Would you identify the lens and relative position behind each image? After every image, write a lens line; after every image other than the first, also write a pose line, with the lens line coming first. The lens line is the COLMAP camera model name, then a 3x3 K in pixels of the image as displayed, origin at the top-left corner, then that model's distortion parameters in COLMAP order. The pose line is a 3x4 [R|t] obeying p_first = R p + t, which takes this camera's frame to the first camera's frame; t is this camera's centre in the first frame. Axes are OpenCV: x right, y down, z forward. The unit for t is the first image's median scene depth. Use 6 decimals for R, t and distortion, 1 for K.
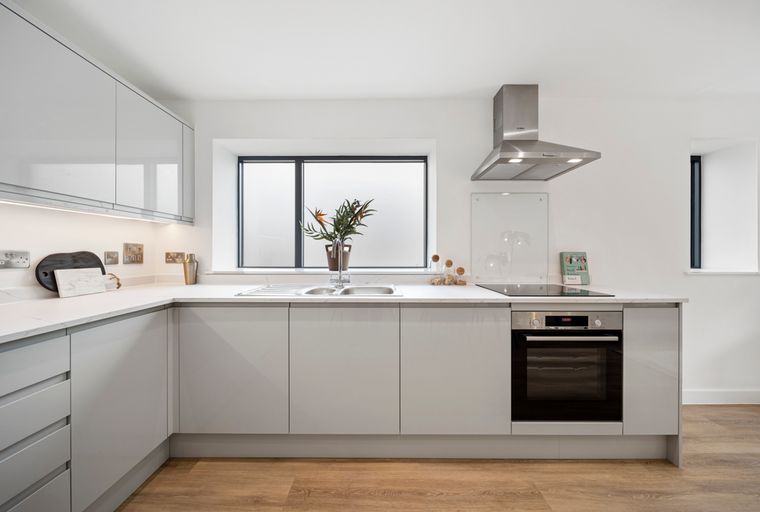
lens RADIAL K [[268.3, 0, 377.9], [0, 268.3, 251.9], [0, 0, 1]] dist [-0.002037, -0.000272]
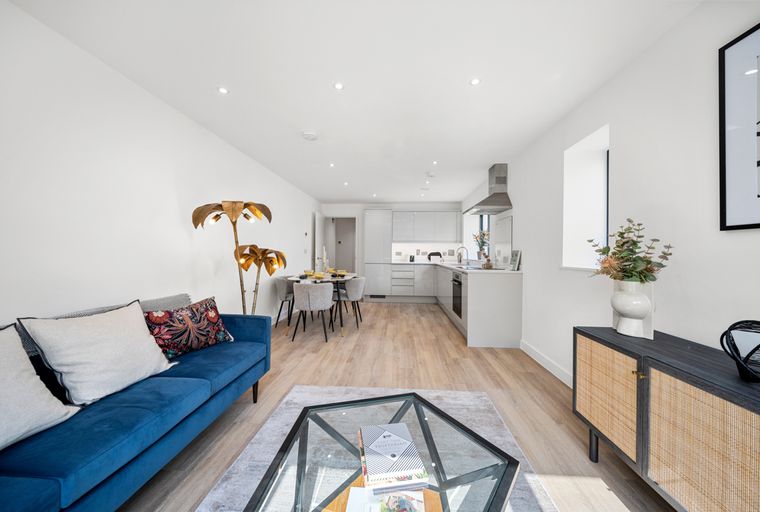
lens RADIAL K [[268.3, 0, 380.3], [0, 268.3, 255.0], [0, 0, 1]] dist [-0.002037, -0.000272]
pose [[-0.065063, 0.003610, -0.997875, 2.907673], [-0.006874, 0.999968, 0.004065, 0.031512], [0.997857, 0.007124, -0.065036, 0.354554]]
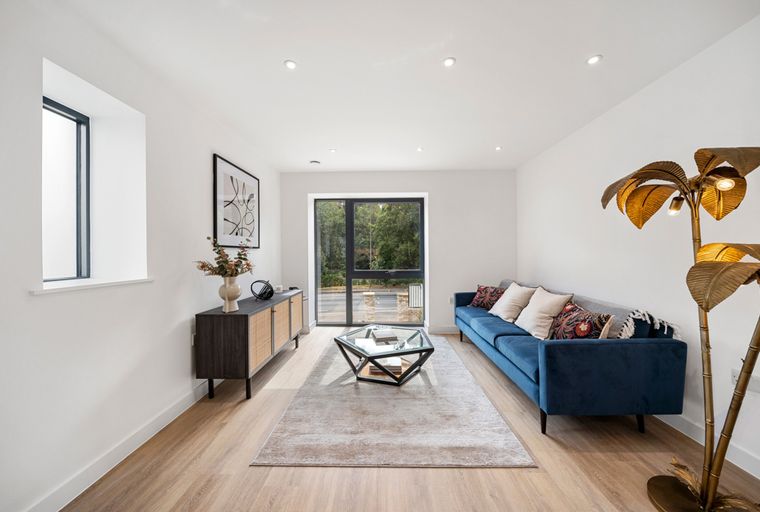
lens RADIAL K [[267.0, 0, 377.4], [0, 267.0, 252.7], [0, 0, 1]] dist [-0.000744, -0.000475]
pose [[0.018724, 0.002397, 0.999822, 0.772007], [0.005504, 0.999982, -0.002501, 0.000949], [-0.999810, 0.005550, 0.018710, 0.345326]]
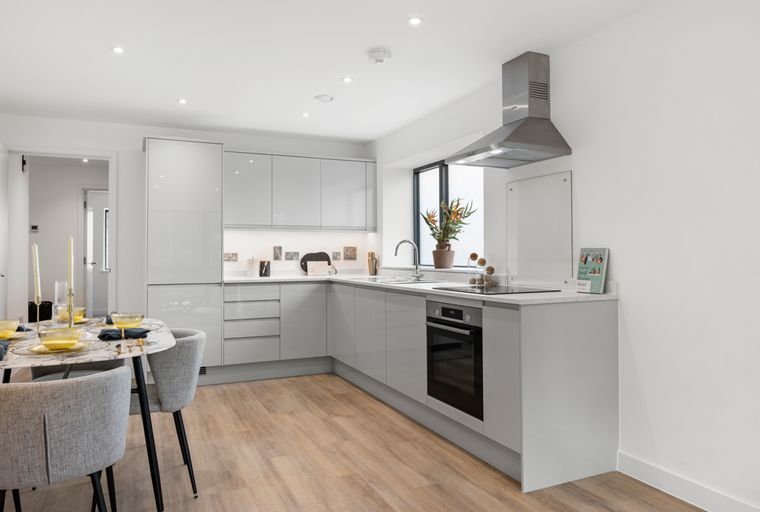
lens RADIAL K [[528.5, 0, 380.2], [0, 528.5, 251.7], [0, 0, 1]] dist [-0.008870, -0.001002]
pose [[0.419516, -0.007719, -0.907715, 2.151279], [0.007178, 0.999961, -0.005186, 0.015534], [0.907720, -0.004340, 0.419555, -0.131176]]
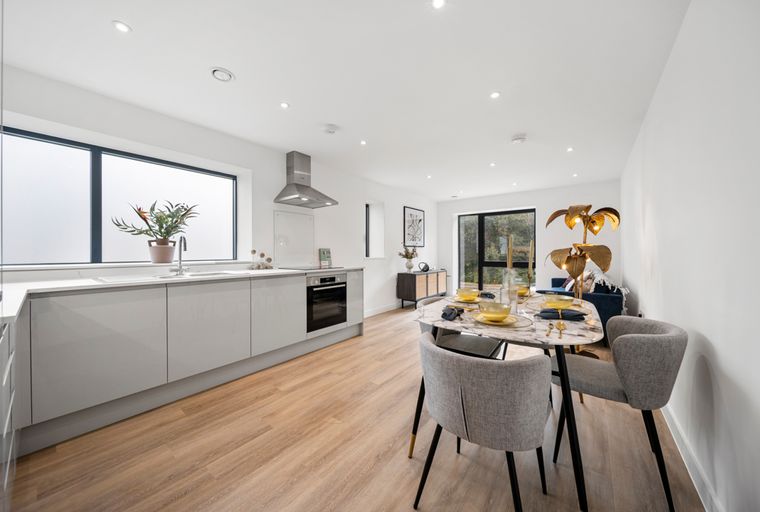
lens RADIAL K [[268.3, 0, 377.4], [0, 268.3, 254.6], [0, 0, 1]] dist [-0.002037, -0.000272]
pose [[0.615841, -0.008214, 0.787828, -0.632448], [0.001364, 0.999955, 0.009359, 0.031216], [-0.787870, -0.004689, 0.615824, -0.539718]]
